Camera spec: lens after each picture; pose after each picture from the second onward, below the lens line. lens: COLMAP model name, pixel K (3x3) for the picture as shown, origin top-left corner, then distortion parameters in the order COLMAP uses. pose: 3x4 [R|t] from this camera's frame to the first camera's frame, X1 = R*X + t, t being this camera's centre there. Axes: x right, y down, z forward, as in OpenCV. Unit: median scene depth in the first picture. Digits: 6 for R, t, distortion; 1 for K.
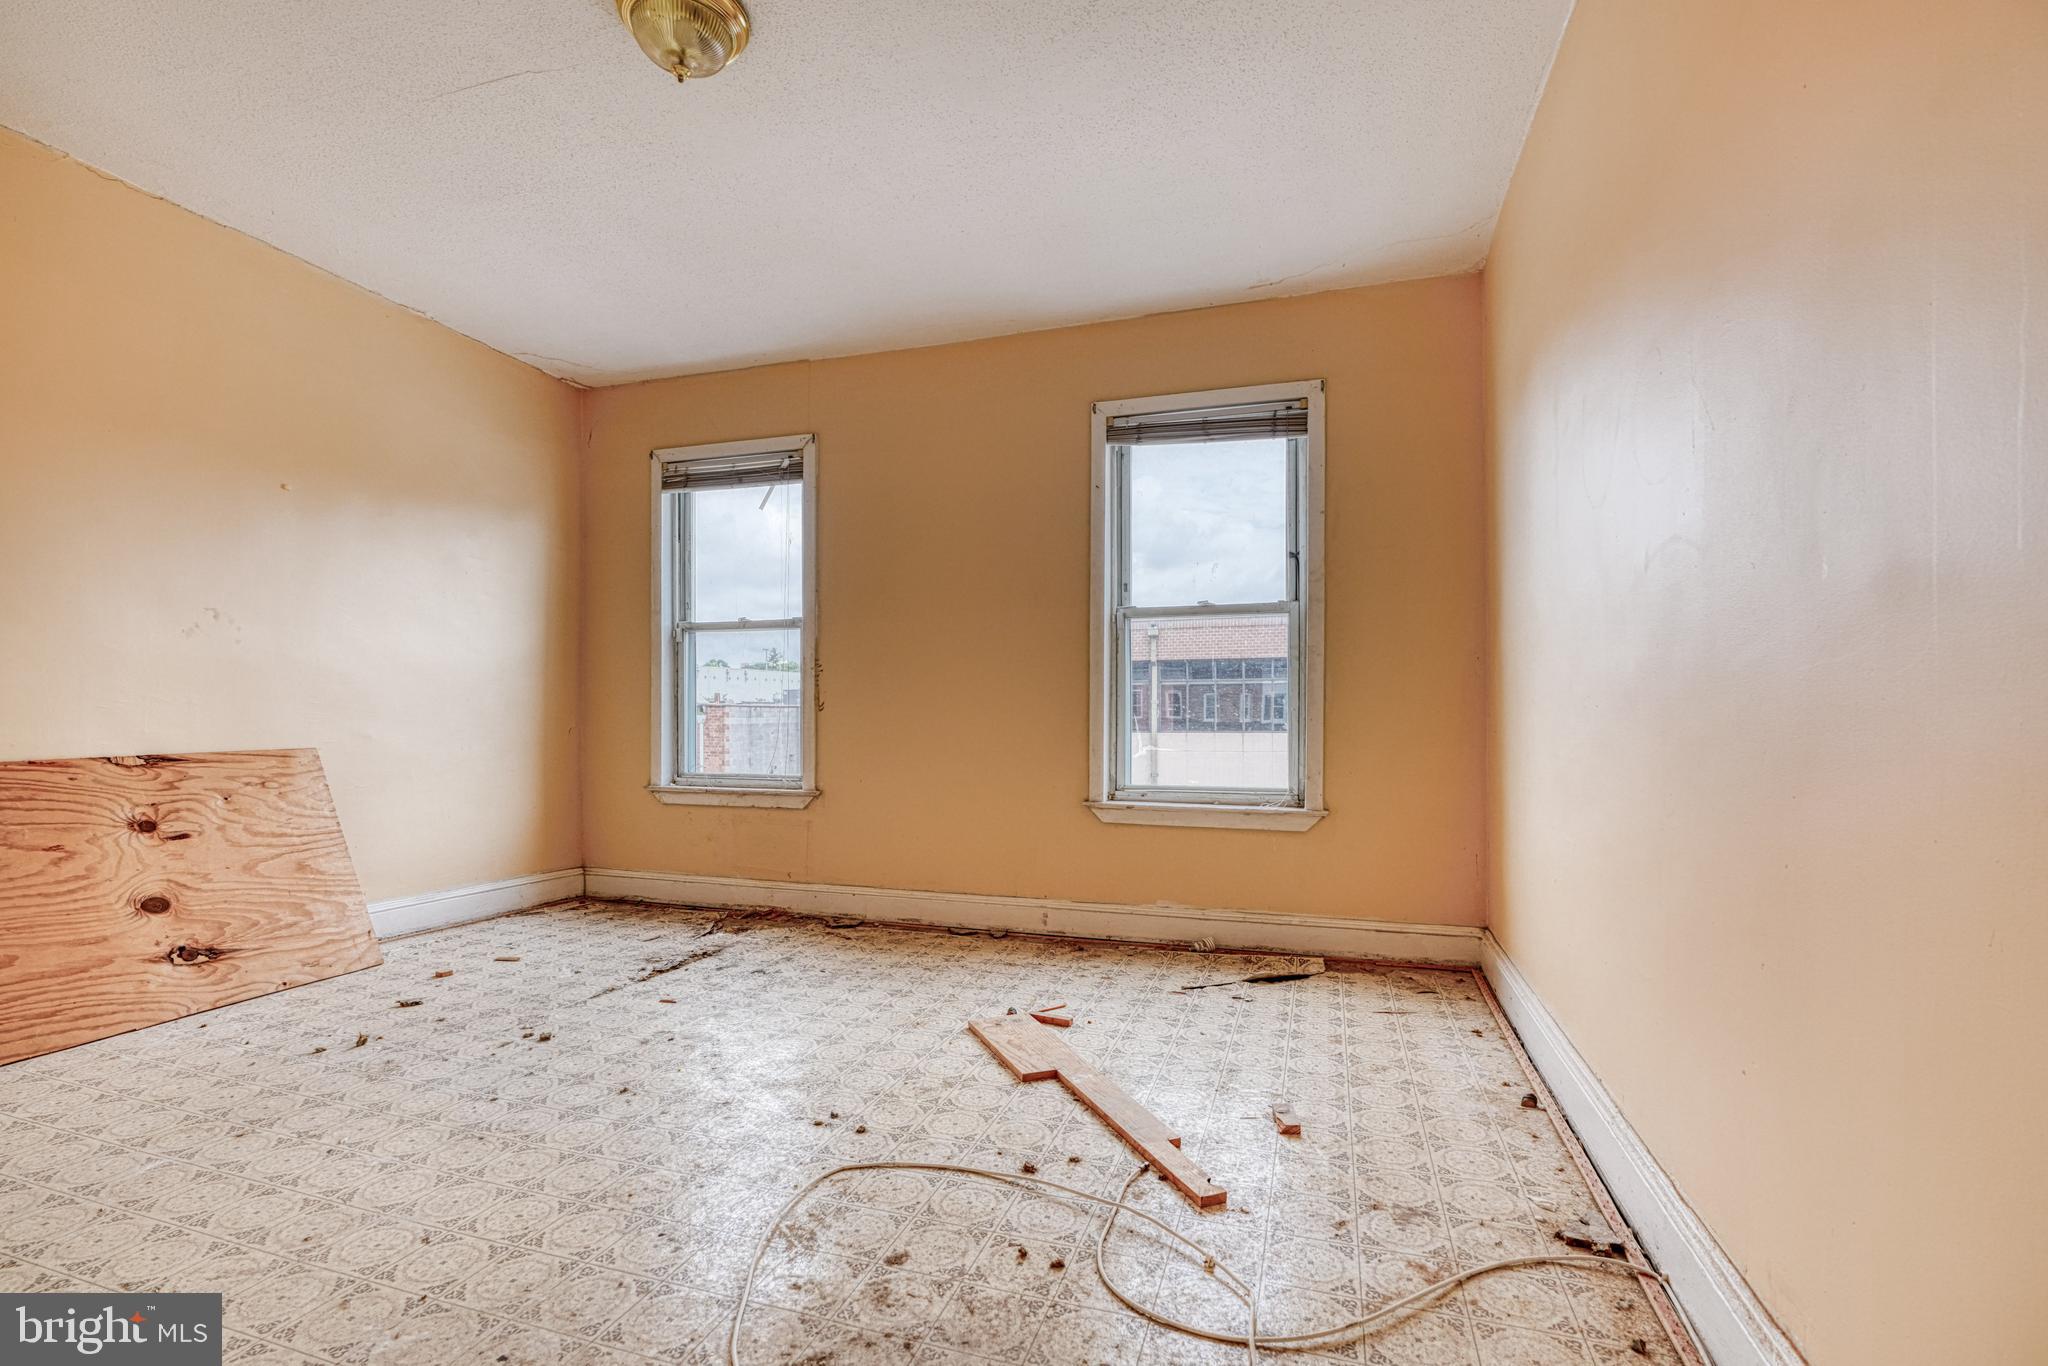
lens RADIAL K [[928.9, 0, 1014.6], [0, 928.9, 719.5], [0, 0, 1]] dist [-0.009708, 0.000860]
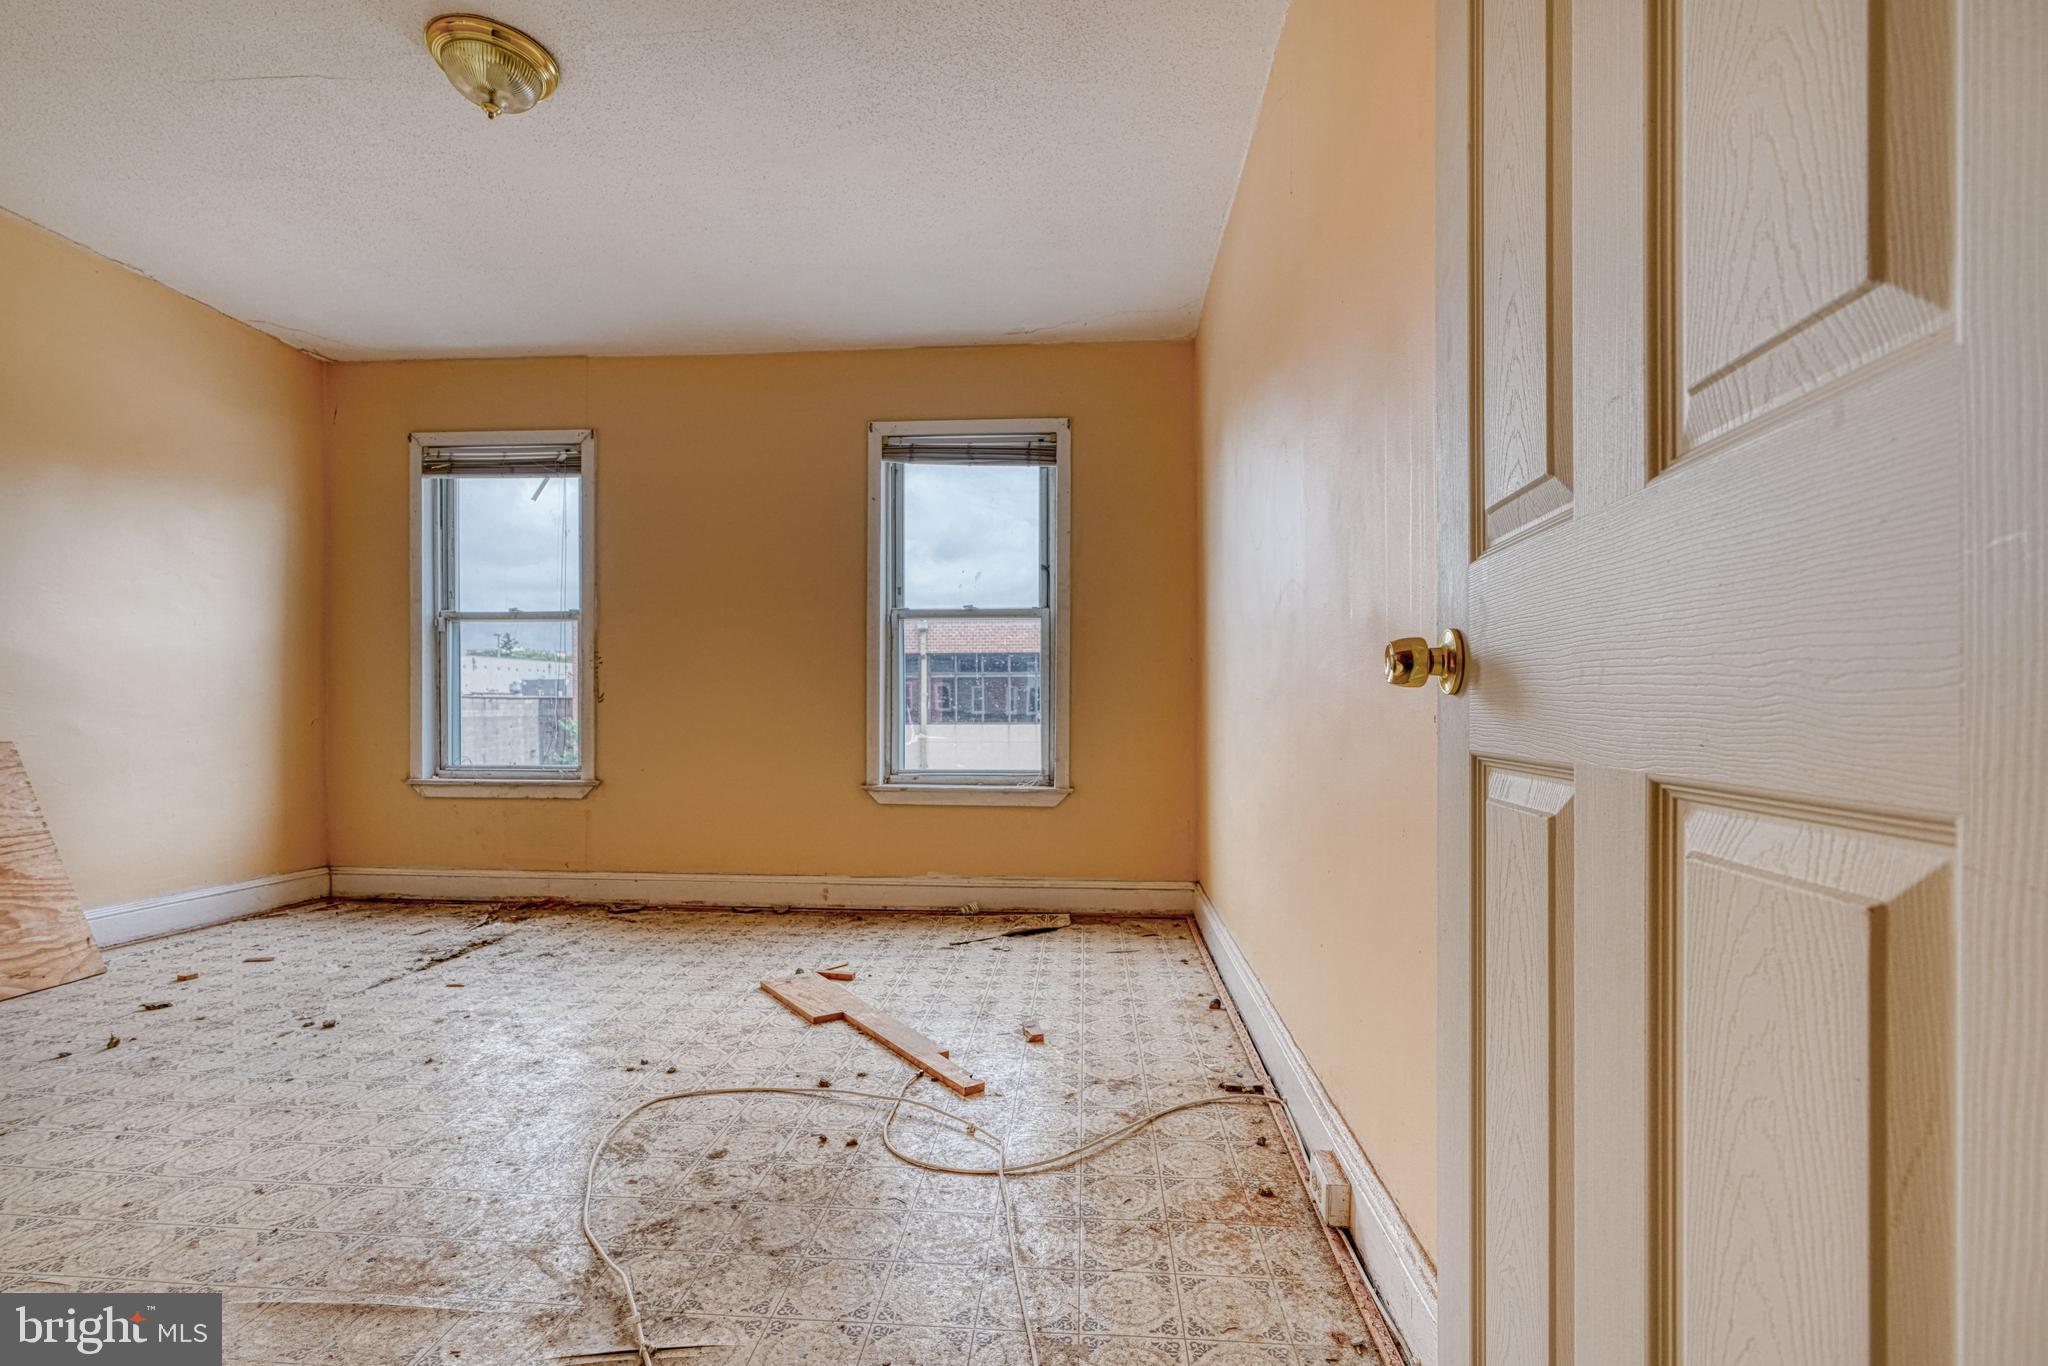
lens RADIAL K [[928.9, 0, 1014.6], [0, 928.9, 719.5], [0, 0, 1]] dist [-0.009708, 0.000860]
pose [[0.969660, -0.002714, 0.244444, -0.021359], [0.000671, 0.999964, 0.008443, 0.001826], [-0.244458, -0.008023, 0.969627, -0.125854]]
